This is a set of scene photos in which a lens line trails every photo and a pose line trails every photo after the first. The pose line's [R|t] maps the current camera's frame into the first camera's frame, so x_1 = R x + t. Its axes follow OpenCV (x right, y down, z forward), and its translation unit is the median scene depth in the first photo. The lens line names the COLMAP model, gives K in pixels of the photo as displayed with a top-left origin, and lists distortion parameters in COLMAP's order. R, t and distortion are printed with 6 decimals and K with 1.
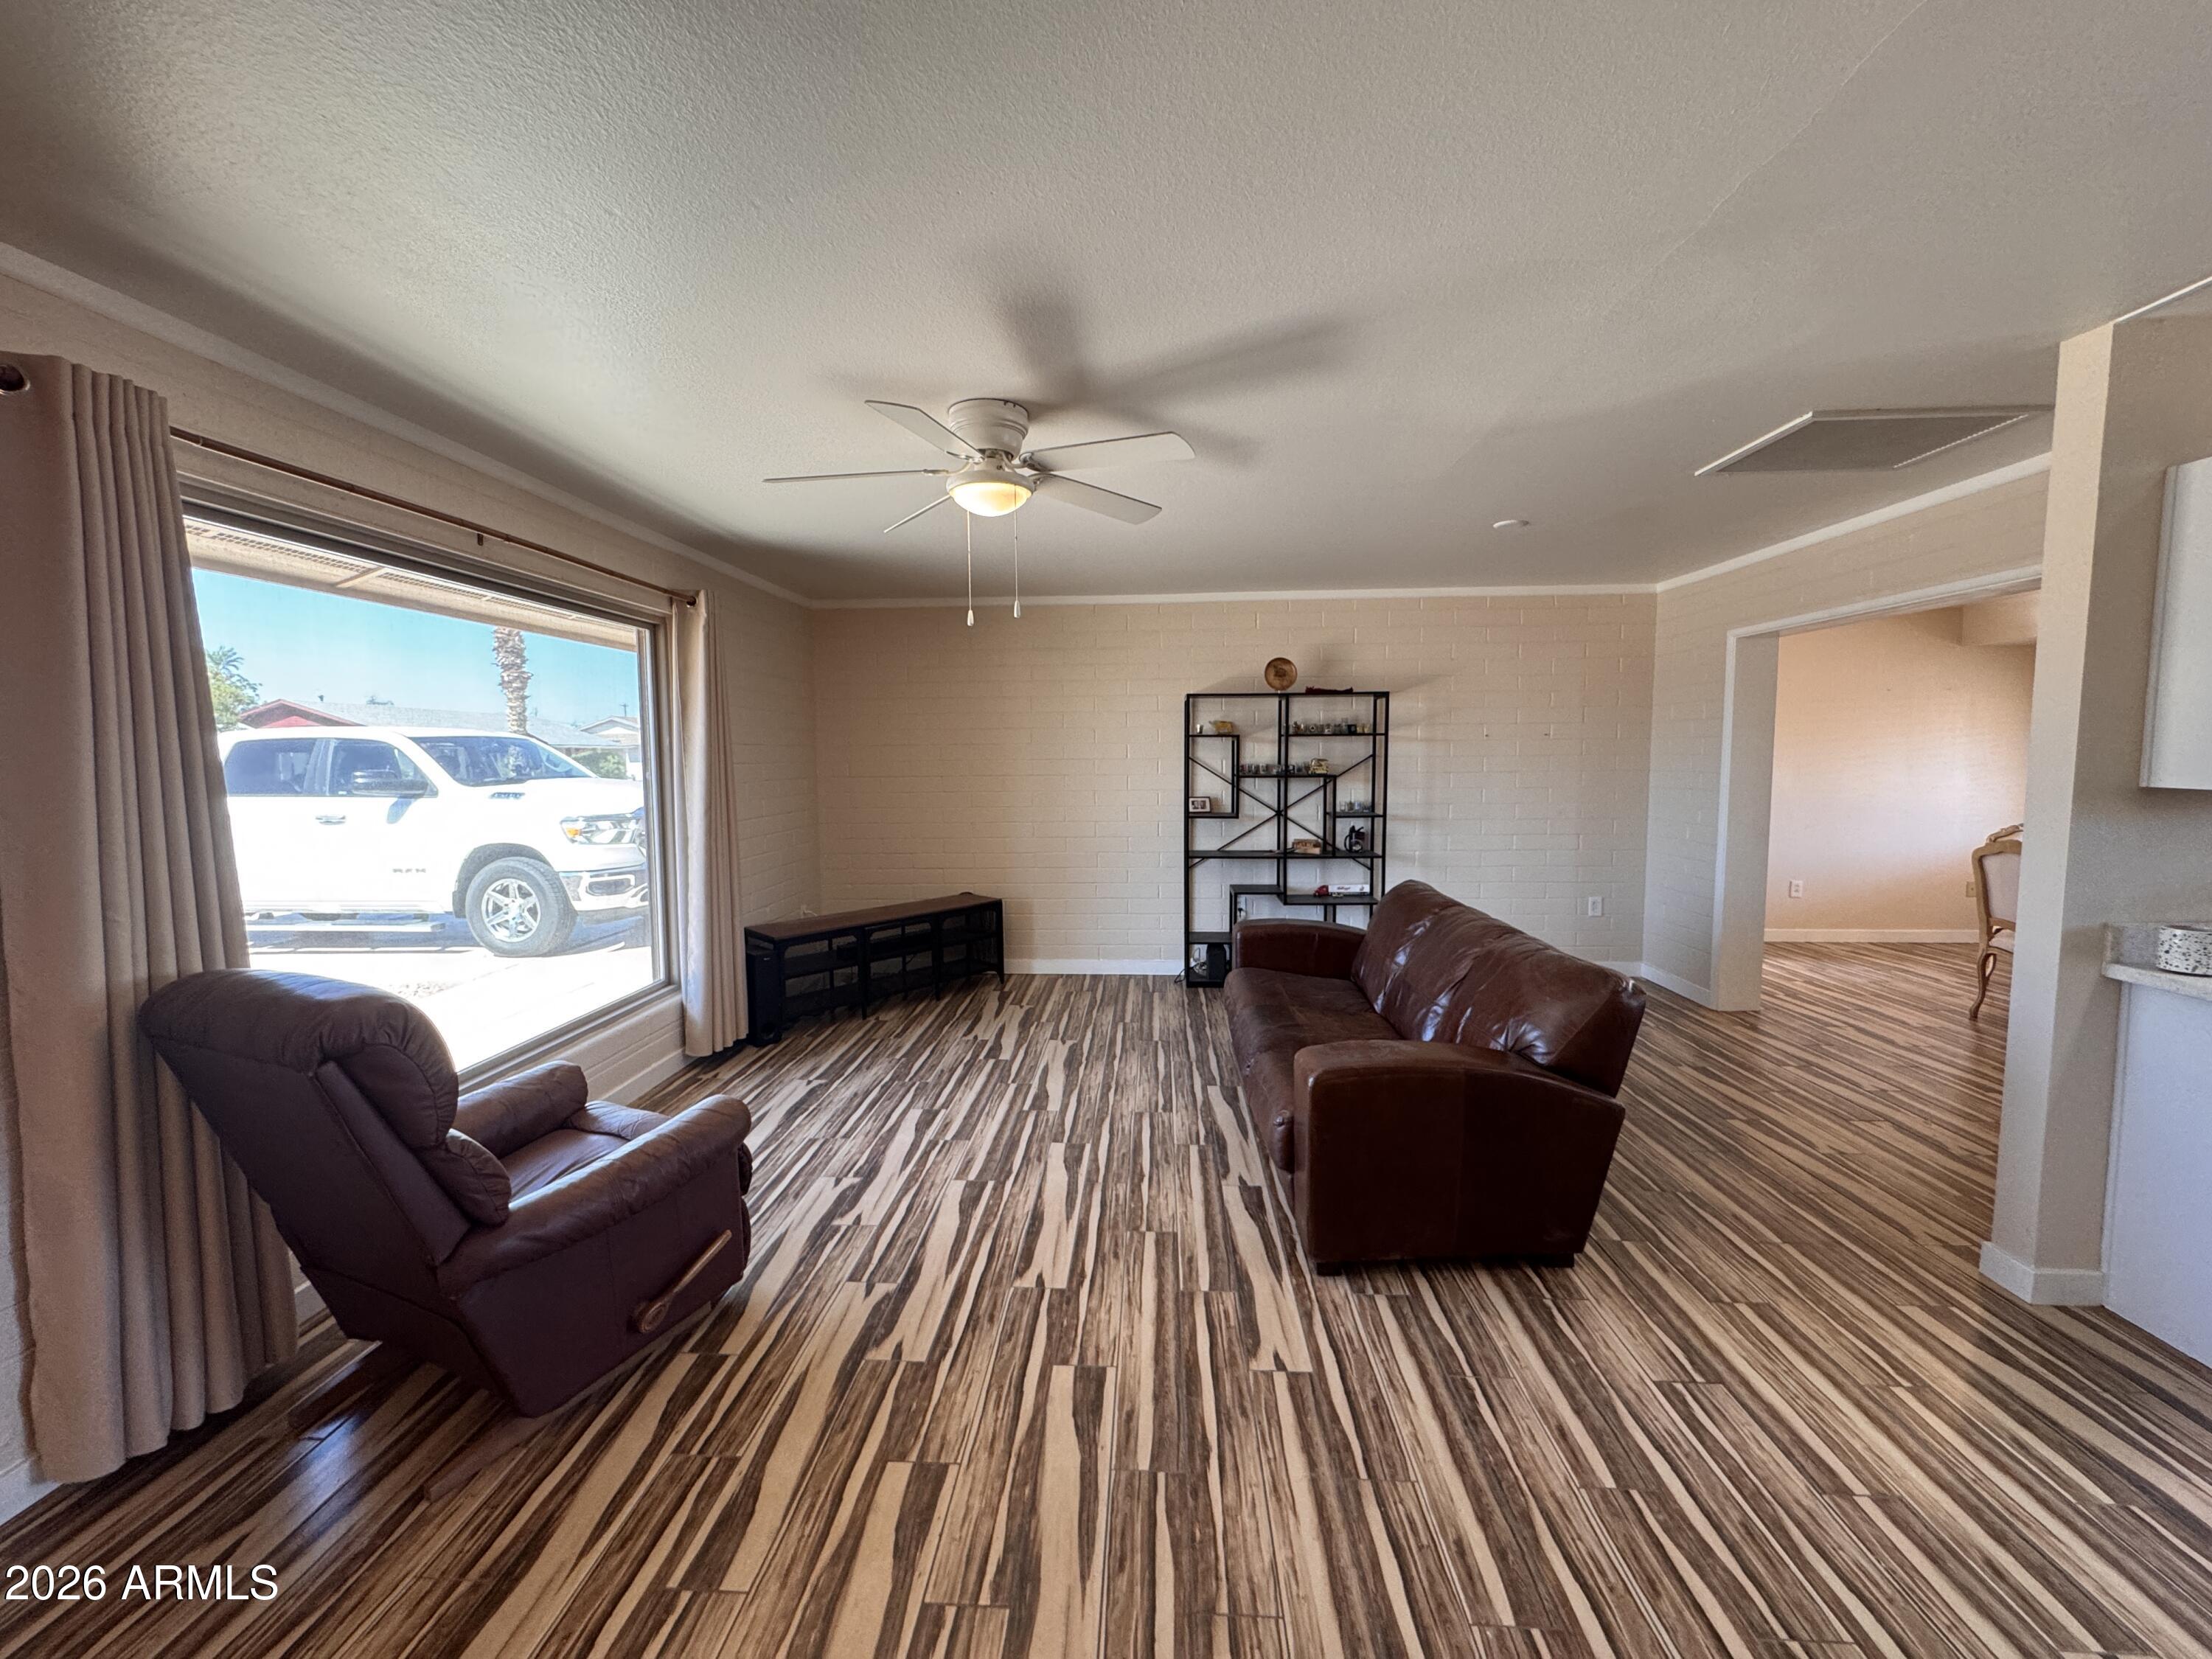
lens RADIAL K [[887.7, 0, 1106.0], [0, 887.7, 829.5], [0, 0, 1]] dist [-0.000222, 0.000099]
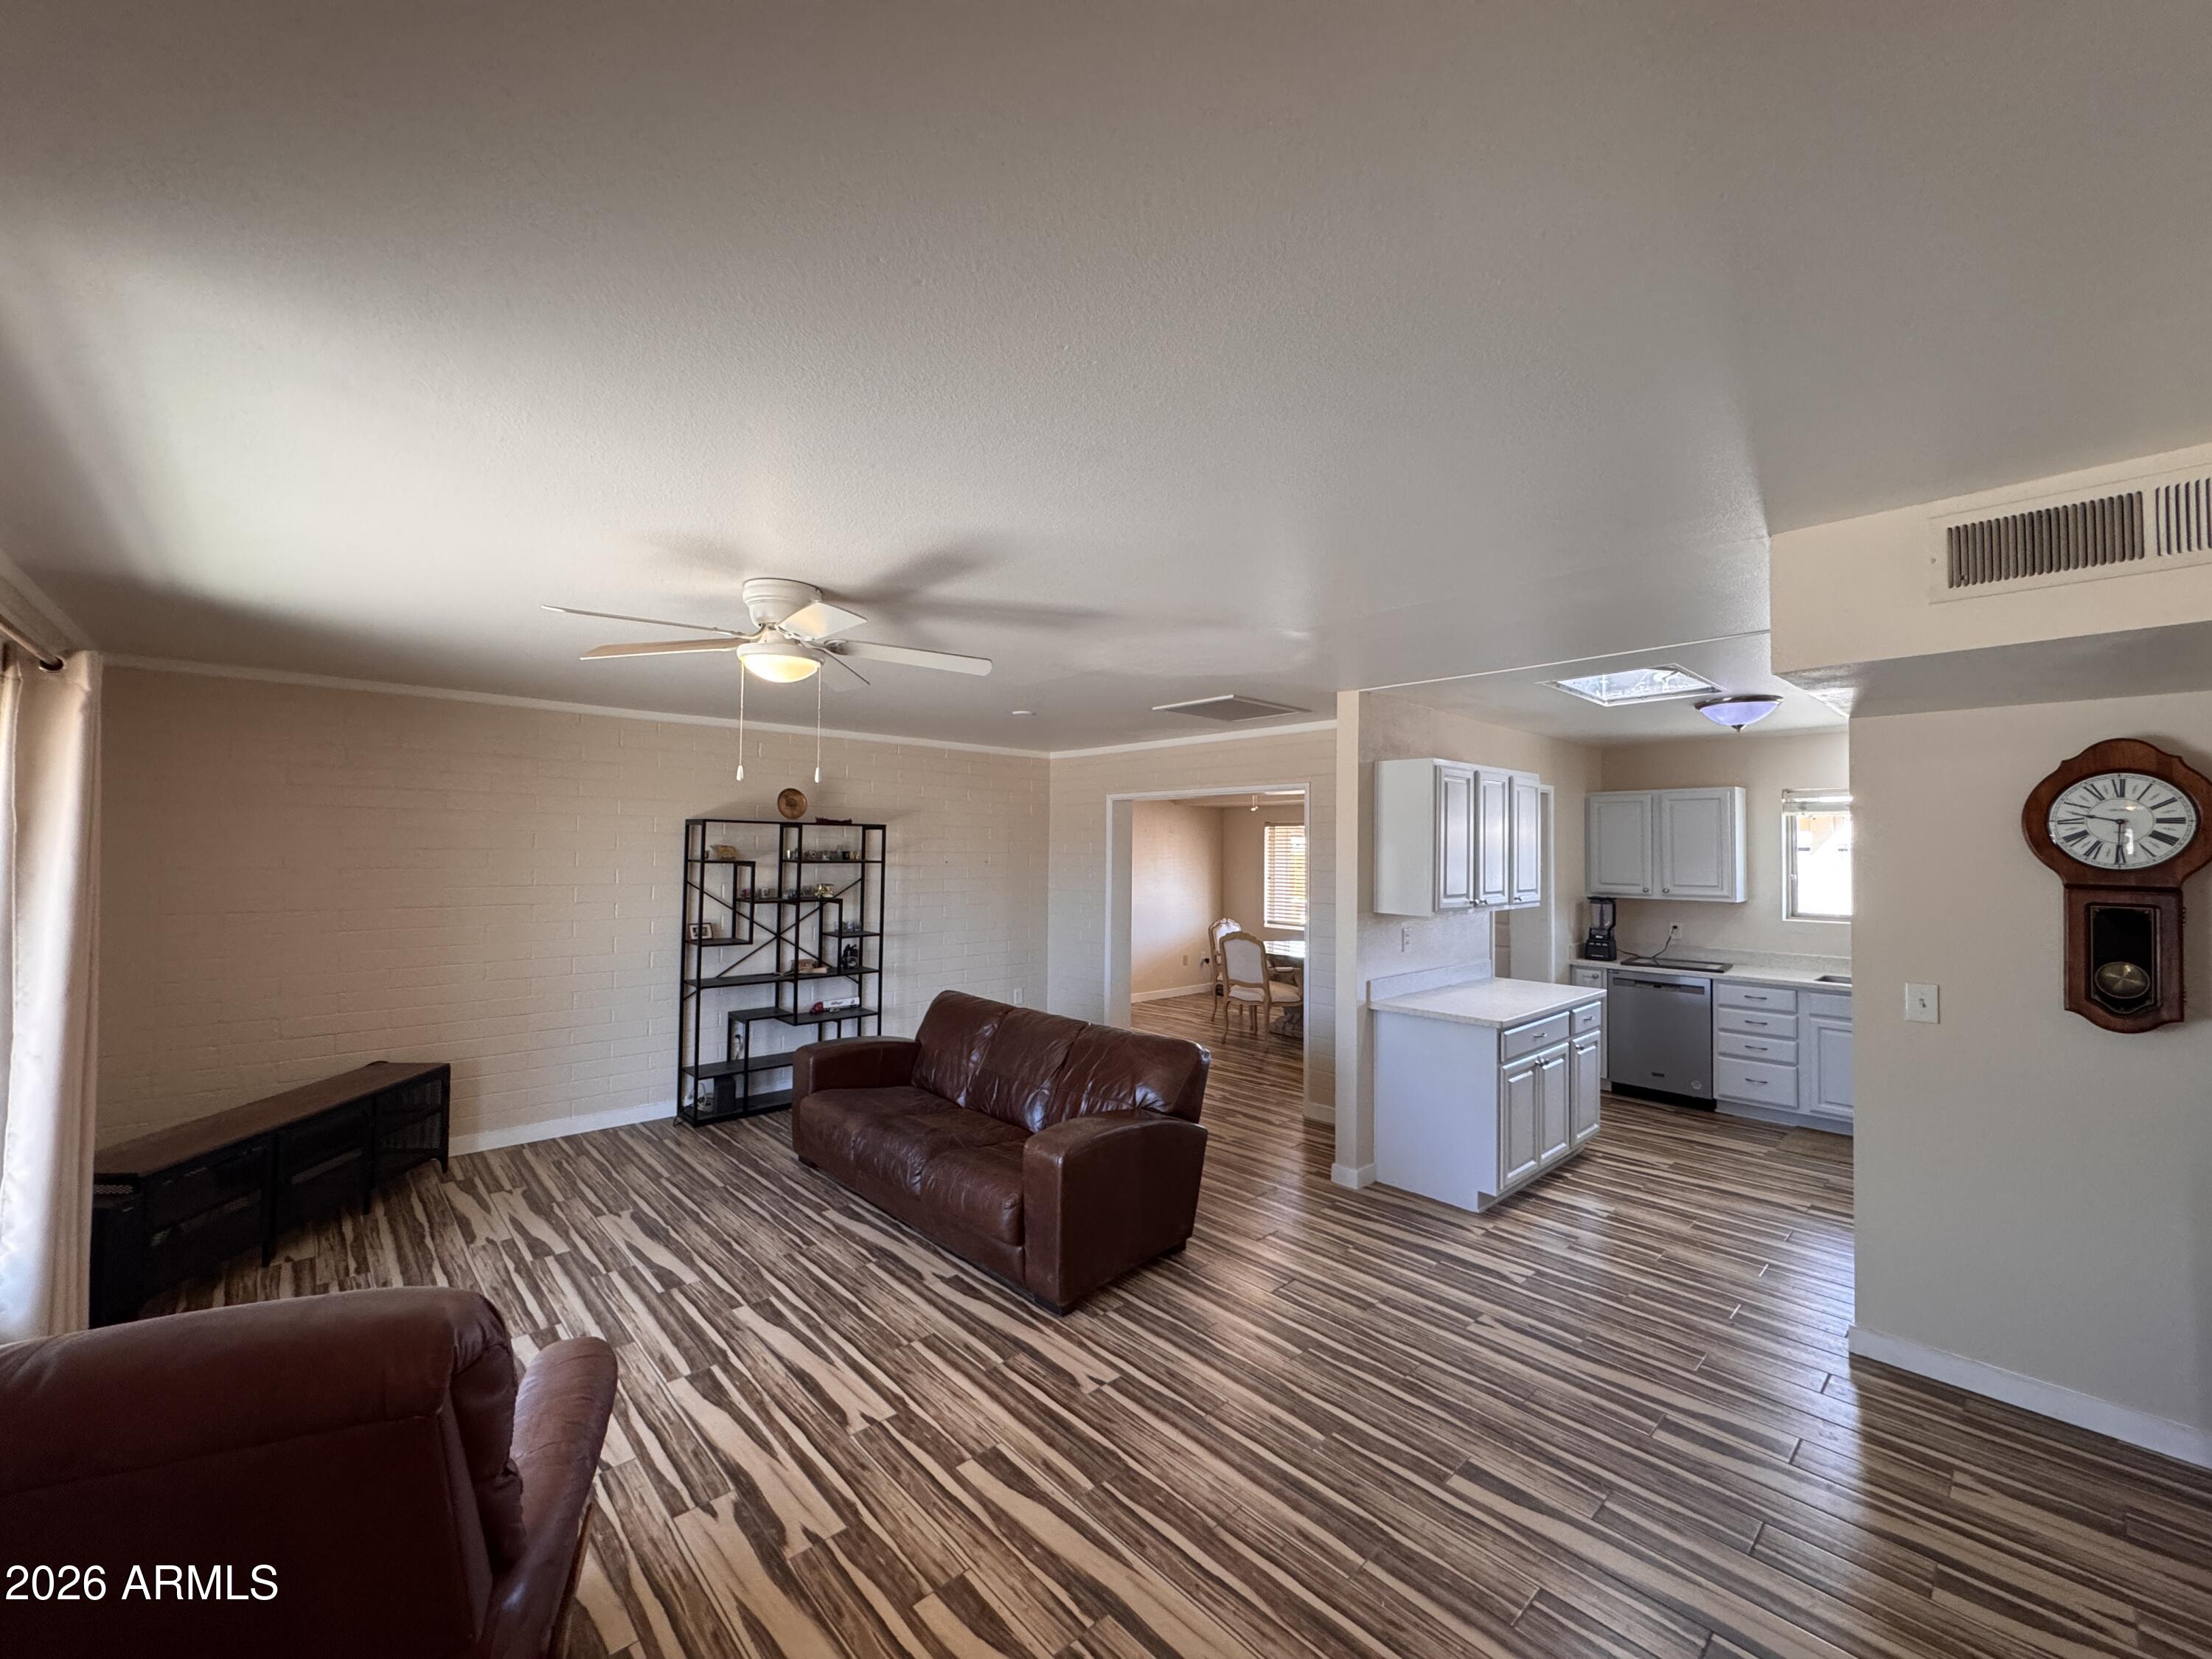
lens RADIAL K [[887.7, 0, 1106.0], [0, 887.7, 829.5], [0, 0, 1]] dist [-0.000222, 0.000099]
pose [[0.691364, 0.034037, 0.721705, -0.549581], [0.043992, 0.995053, -0.089071, -0.062304], [-0.721166, 0.093330, 0.686446, 0.017035]]
